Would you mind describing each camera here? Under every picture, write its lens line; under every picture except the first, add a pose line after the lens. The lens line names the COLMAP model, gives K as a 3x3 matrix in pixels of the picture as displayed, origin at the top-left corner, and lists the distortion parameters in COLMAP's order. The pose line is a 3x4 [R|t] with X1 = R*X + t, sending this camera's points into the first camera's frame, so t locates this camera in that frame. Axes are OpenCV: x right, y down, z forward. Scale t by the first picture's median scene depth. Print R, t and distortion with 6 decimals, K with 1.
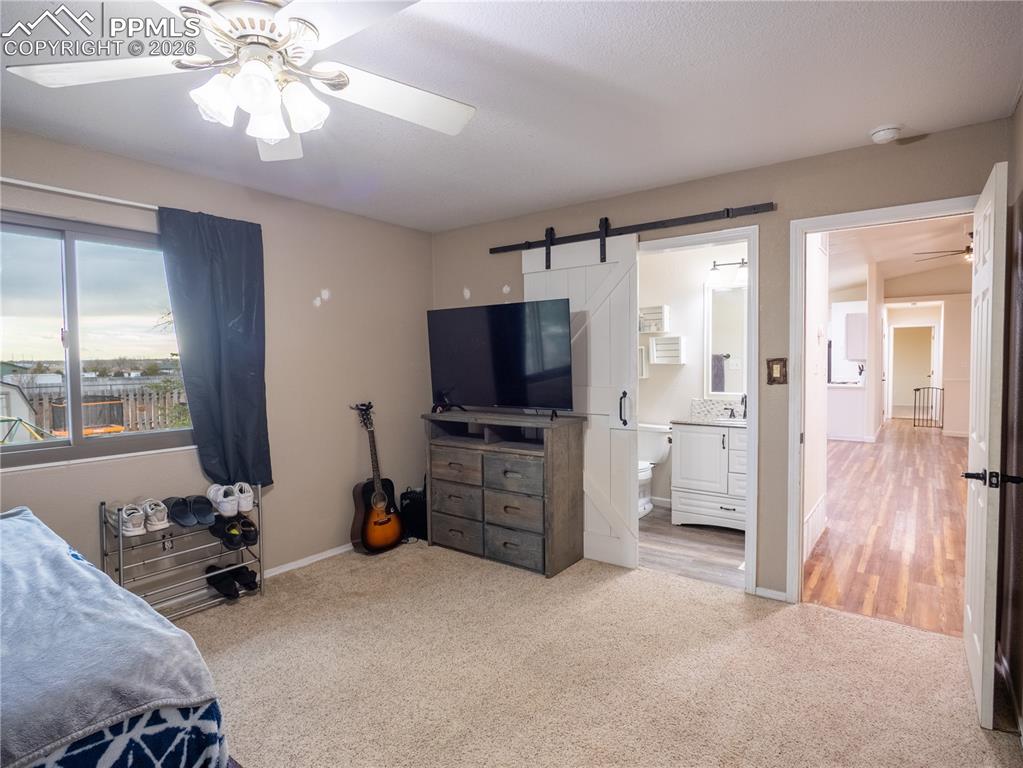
lens RADIAL K [[559.1, 0, 508.2], [0, 559.1, 382.4], [0, 0, 1]] dist [-0.034485, 0.000438]
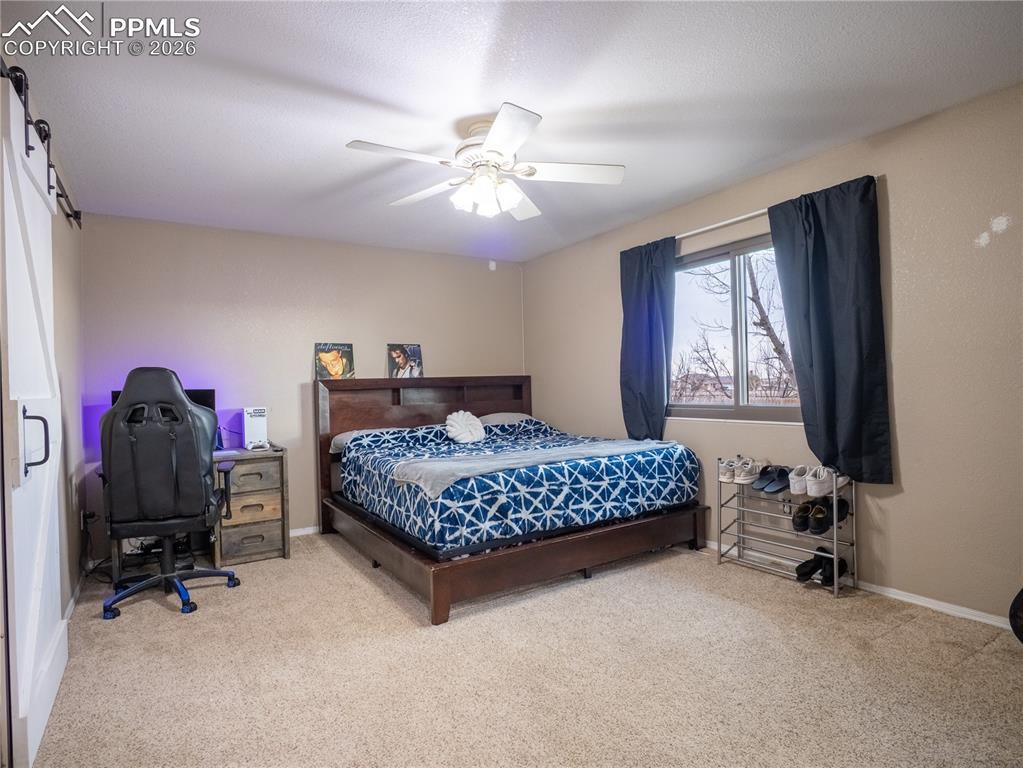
lens RADIAL K [[559.1, 0, 508.8], [0, 559.1, 385.0], [0, 0, 1]] dist [-0.034485, 0.000438]
pose [[-0.379078, 0.013804, -0.925262, 0.565776], [-0.008659, 0.999792, 0.018463, 0.028508], [0.925324, 0.015011, -0.378880, 0.834488]]
